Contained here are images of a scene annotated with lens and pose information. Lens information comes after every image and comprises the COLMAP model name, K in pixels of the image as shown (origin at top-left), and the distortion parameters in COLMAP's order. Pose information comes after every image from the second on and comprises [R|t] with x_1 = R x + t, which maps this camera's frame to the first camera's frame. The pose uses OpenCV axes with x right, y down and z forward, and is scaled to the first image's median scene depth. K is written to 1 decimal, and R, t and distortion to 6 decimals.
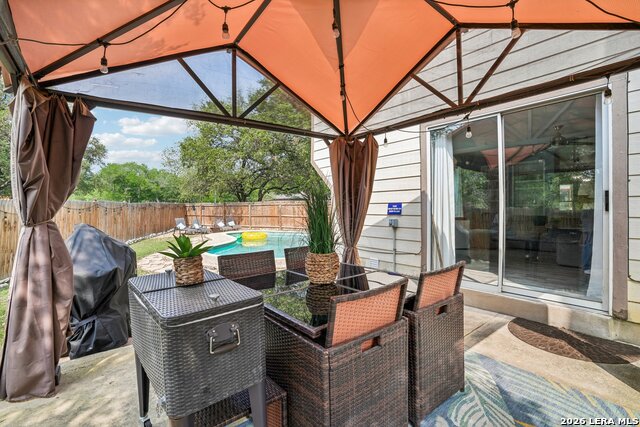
lens RADIAL K [[304.8, 0, 322.3], [0, 304.8, 211.4], [0, 0, 1]] dist [-0.000691, 0.000147]
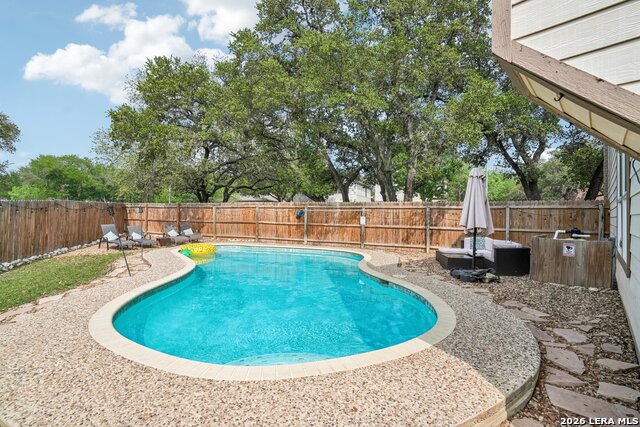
lens RADIAL K [[304.8, 0, 316.8], [0, 304.8, 213.8], [0, 0, 1]] dist [-0.000691, 0.000147]
pose [[0.994336, 0.015785, 0.105101, -0.058057], [-0.015379, 0.999871, -0.004671, -0.003847], [-0.105161, 0.003028, 0.994451, 0.200047]]
